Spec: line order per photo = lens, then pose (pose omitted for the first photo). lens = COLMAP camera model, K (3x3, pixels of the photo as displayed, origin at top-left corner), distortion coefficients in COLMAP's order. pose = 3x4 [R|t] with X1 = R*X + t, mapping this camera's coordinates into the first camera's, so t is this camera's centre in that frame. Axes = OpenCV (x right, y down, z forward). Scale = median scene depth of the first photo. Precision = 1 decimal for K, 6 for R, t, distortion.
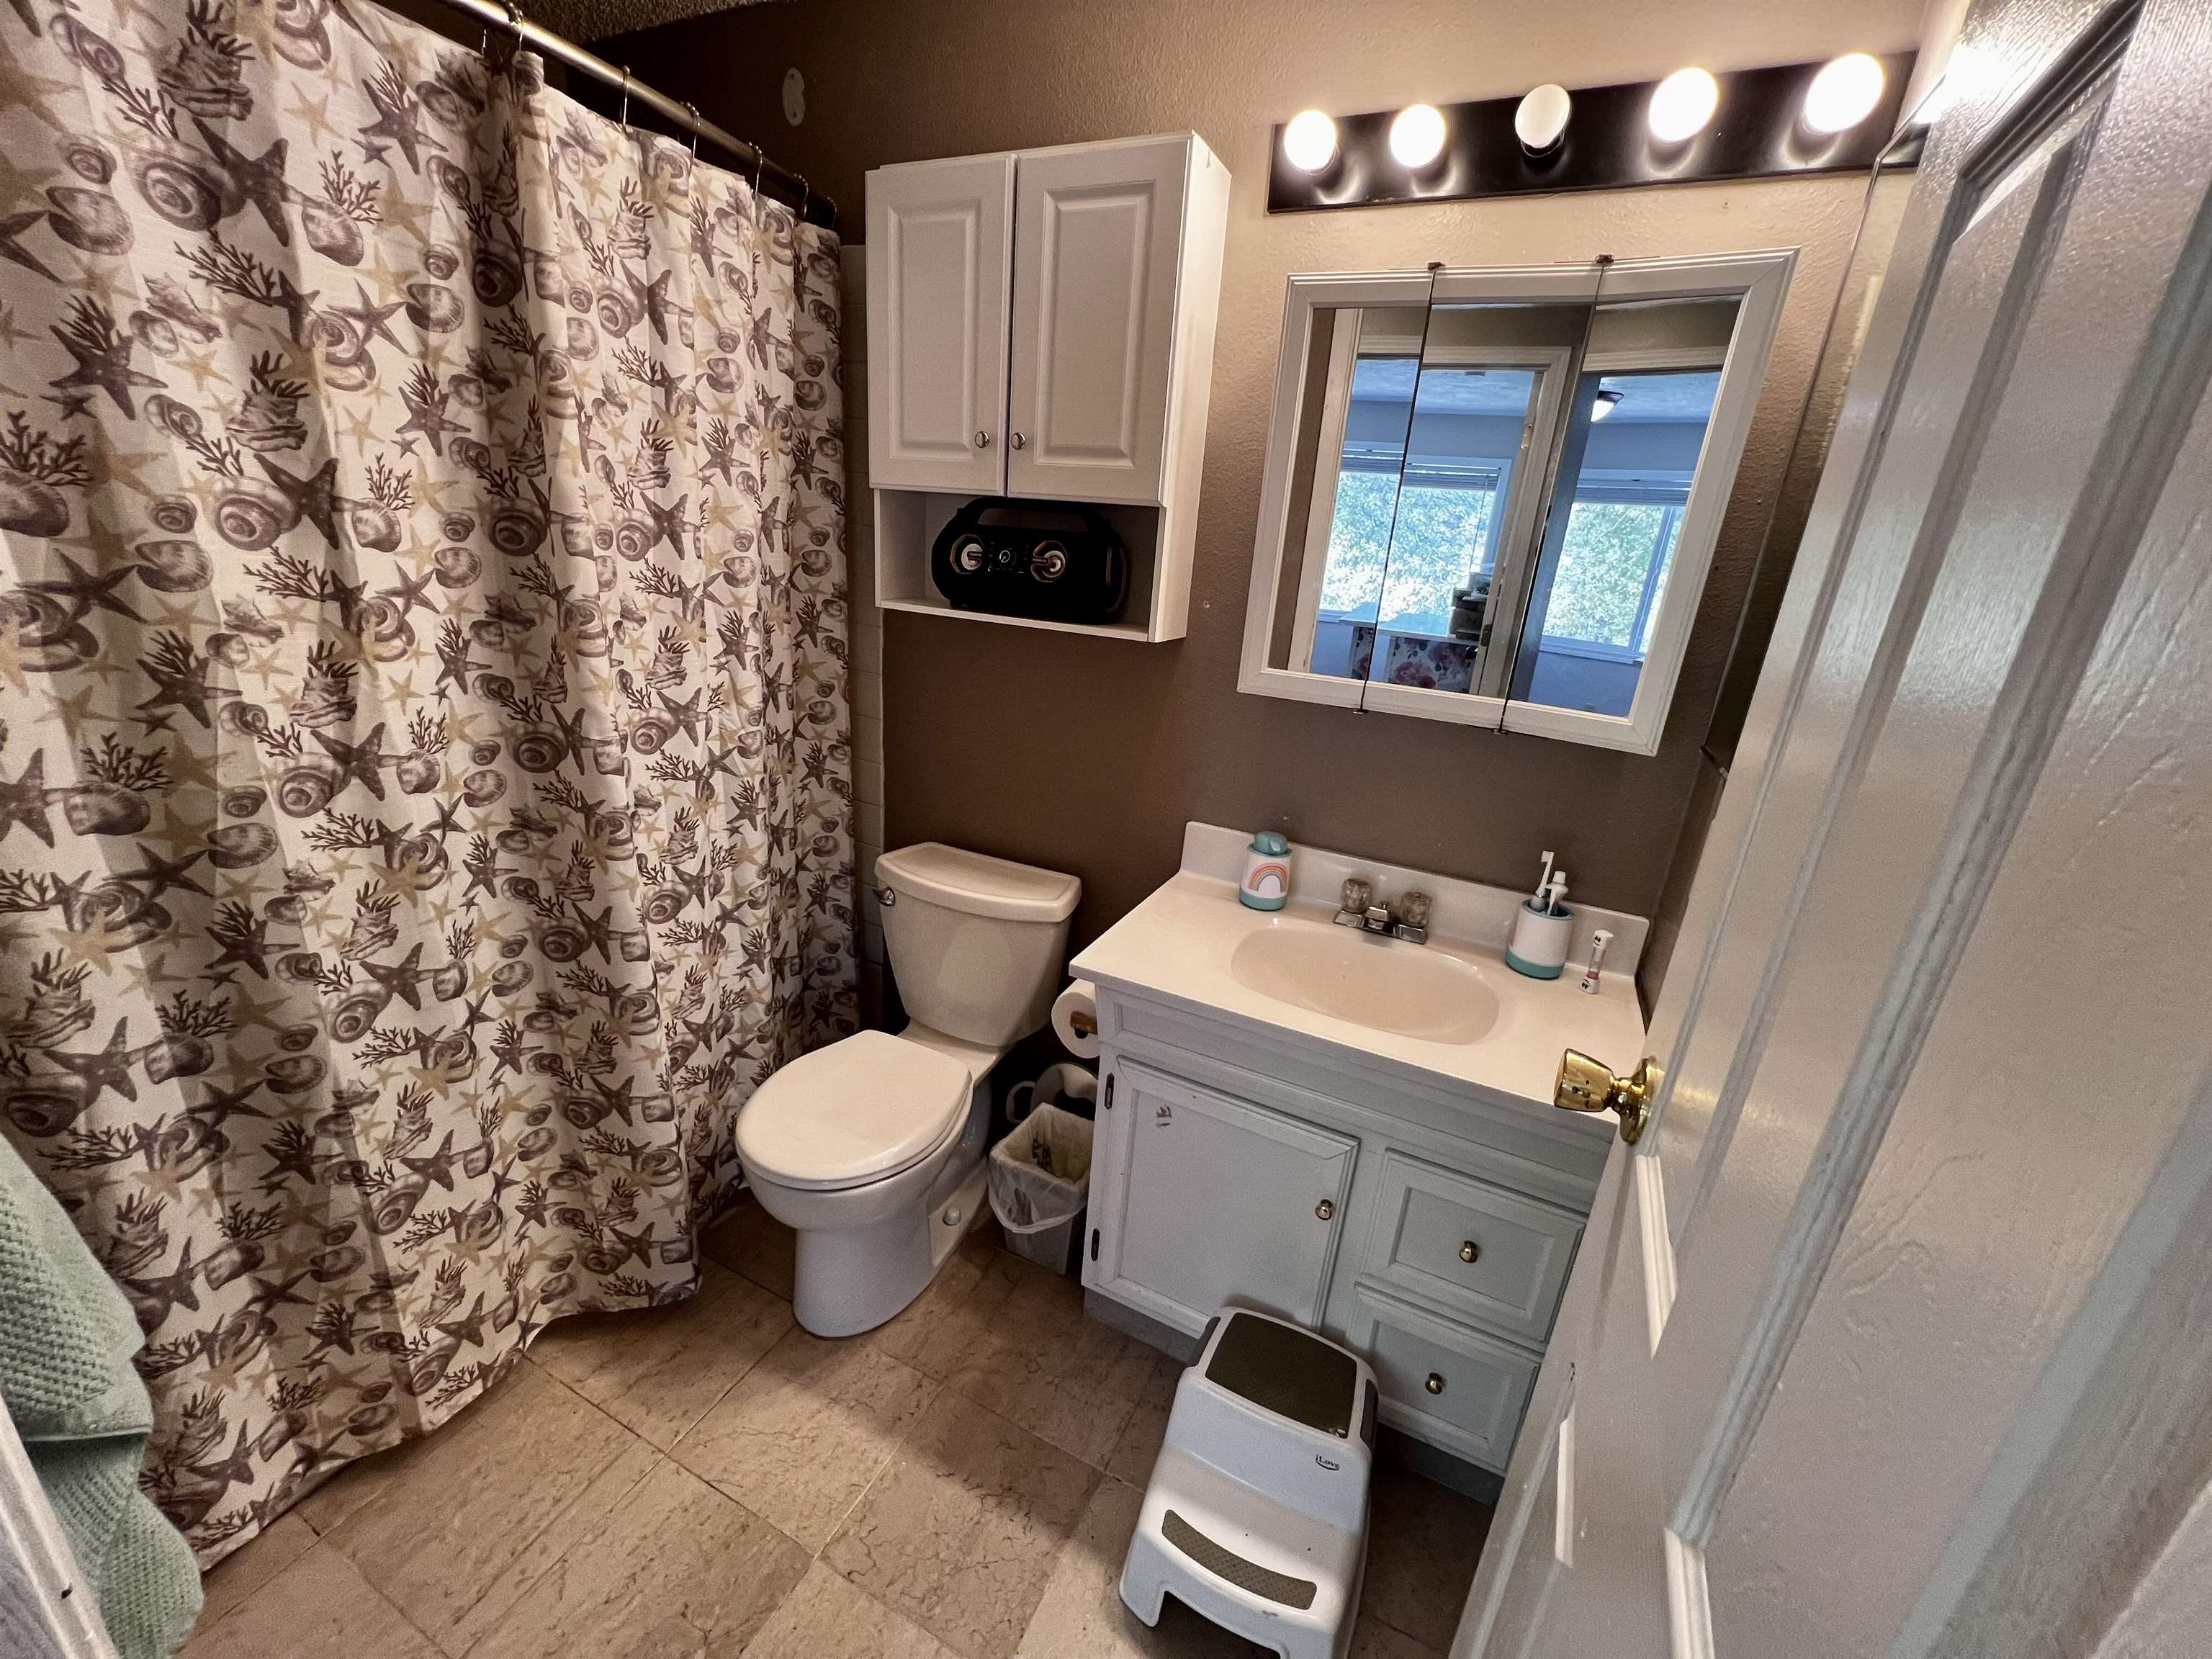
lens RADIAL K [[890.6, 0, 1106.0], [0, 890.6, 829.5], [0, 0, 1]] dist [-0.001908, -0.000268]
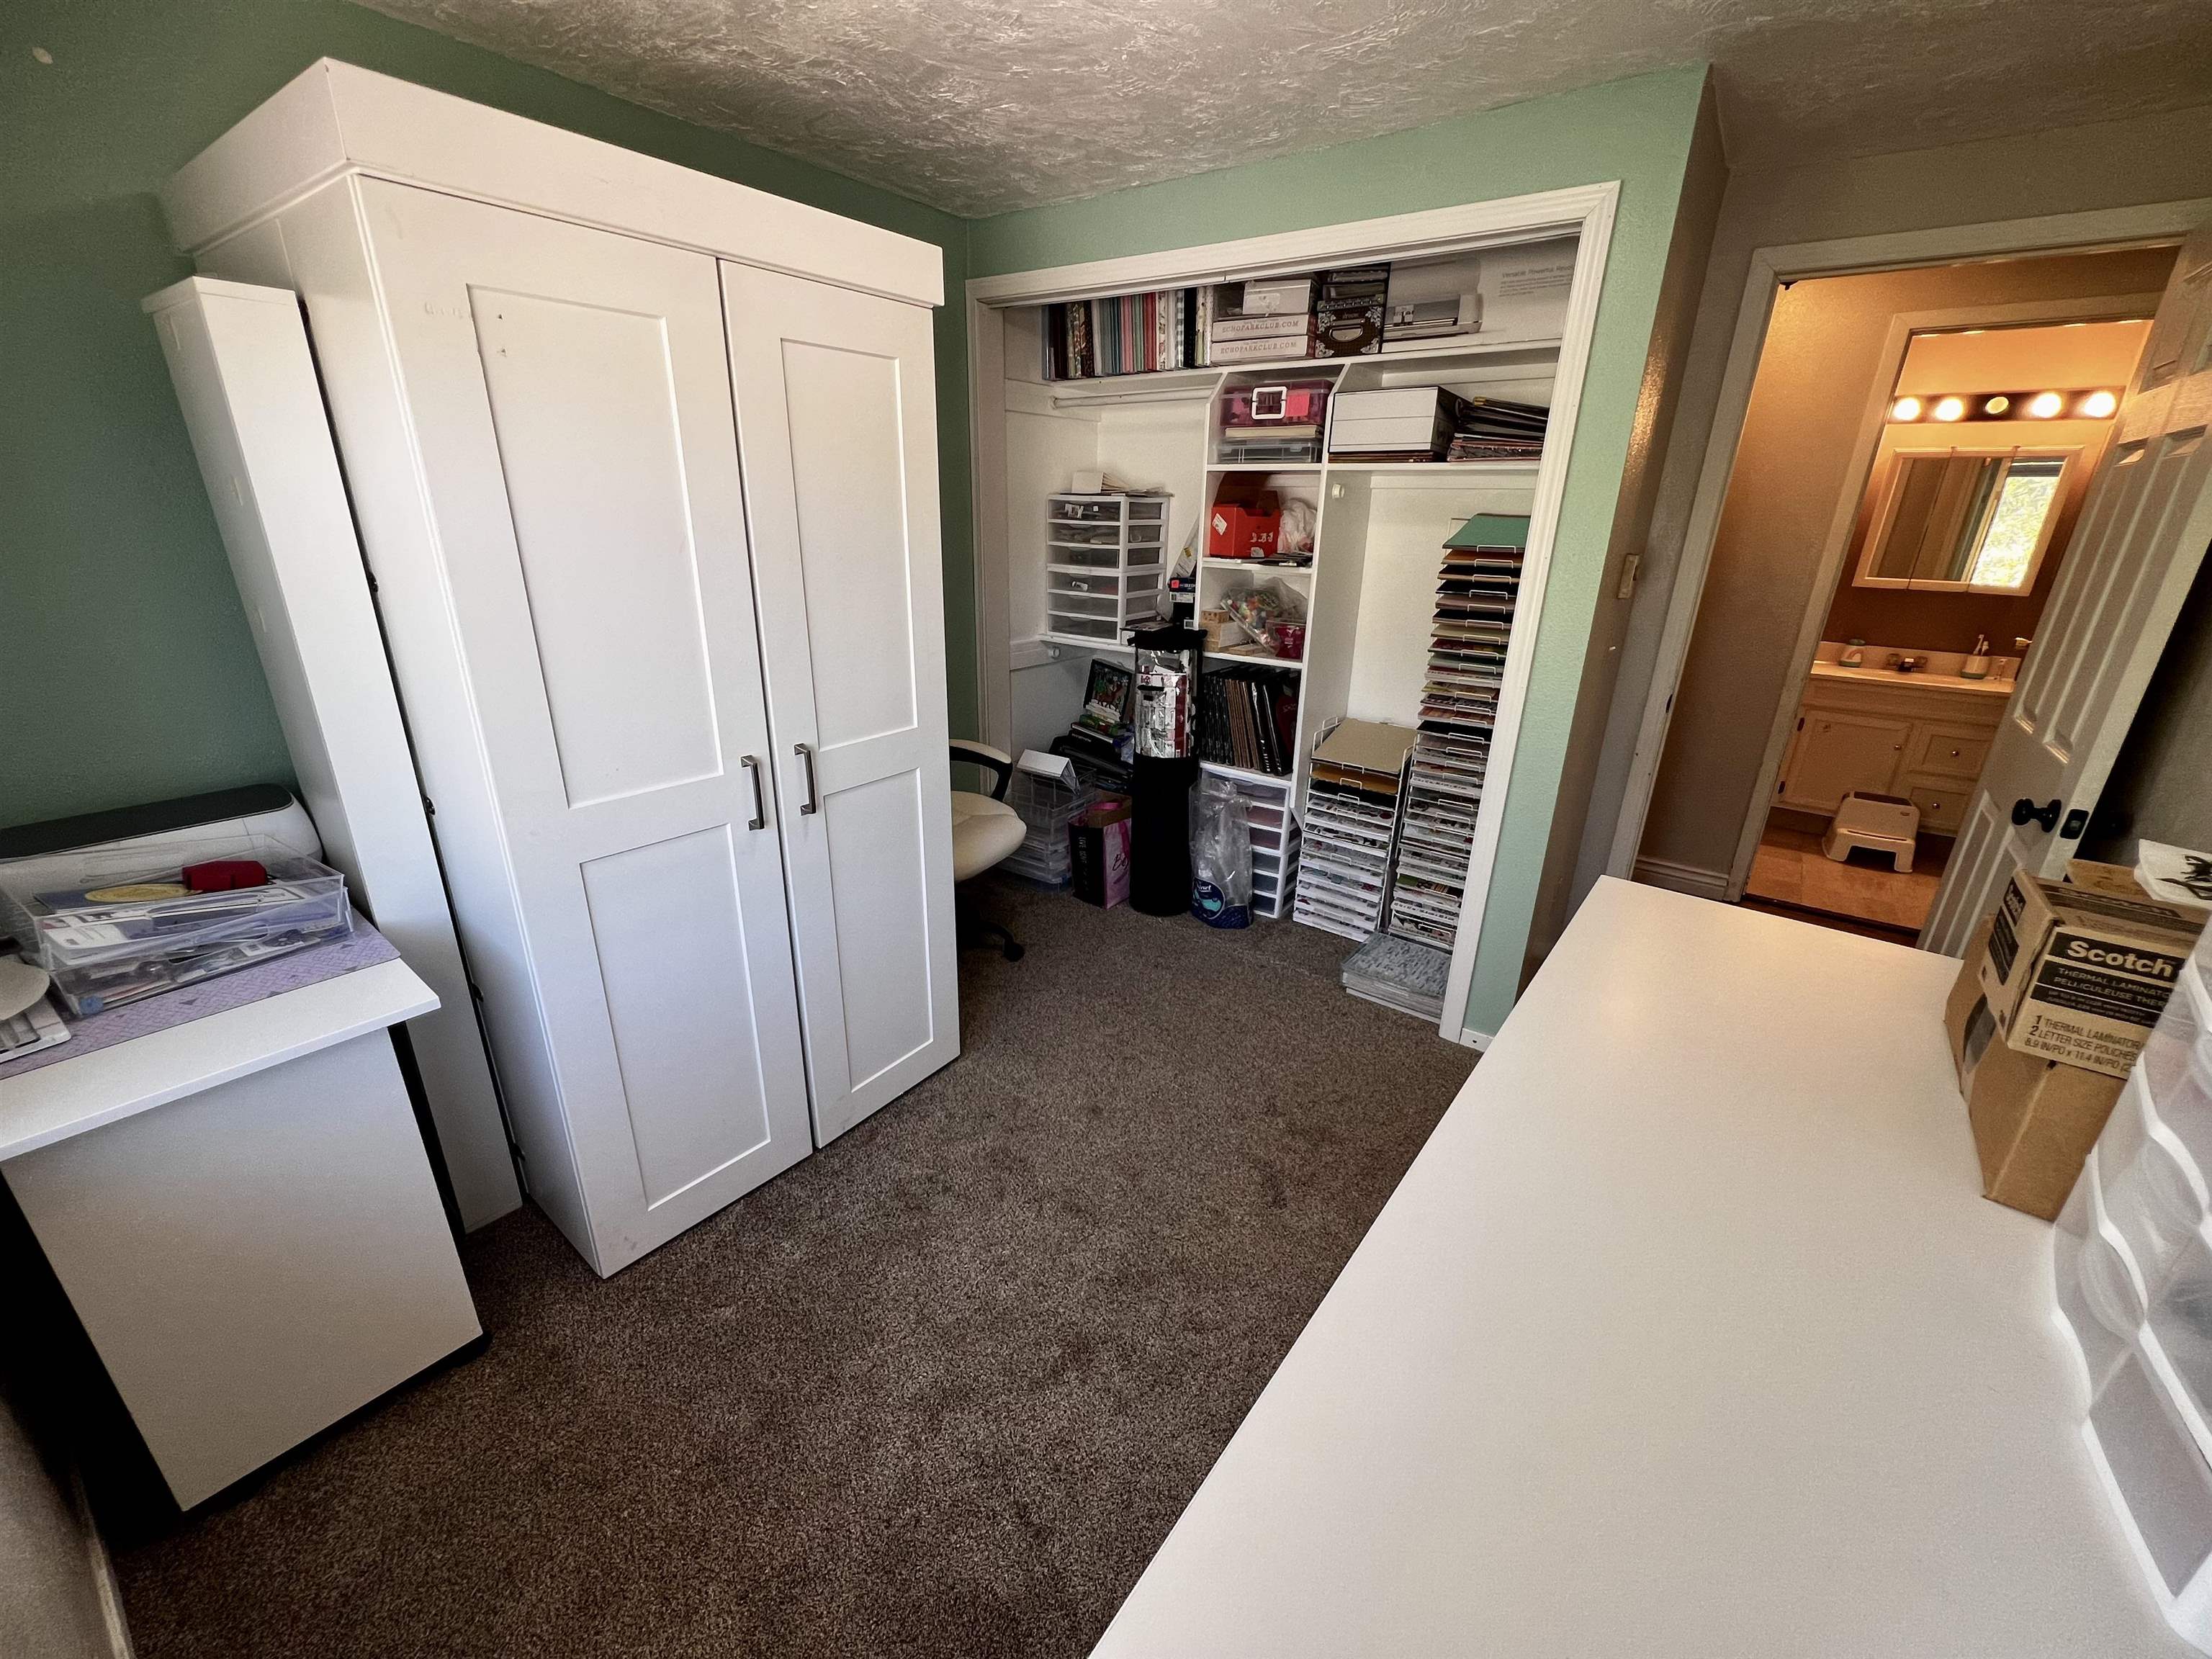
lens RADIAL K [[890.6, 0, 1106.0], [0, 890.6, 829.5], [0, 0, 1]] dist [-0.001908, -0.000268]
pose [[0.981325, 0.015503, -0.191729, -1.764398], [-0.014463, 0.999872, 0.006824, 0.688972], [0.191811, -0.003924, 0.981424, -2.433004]]
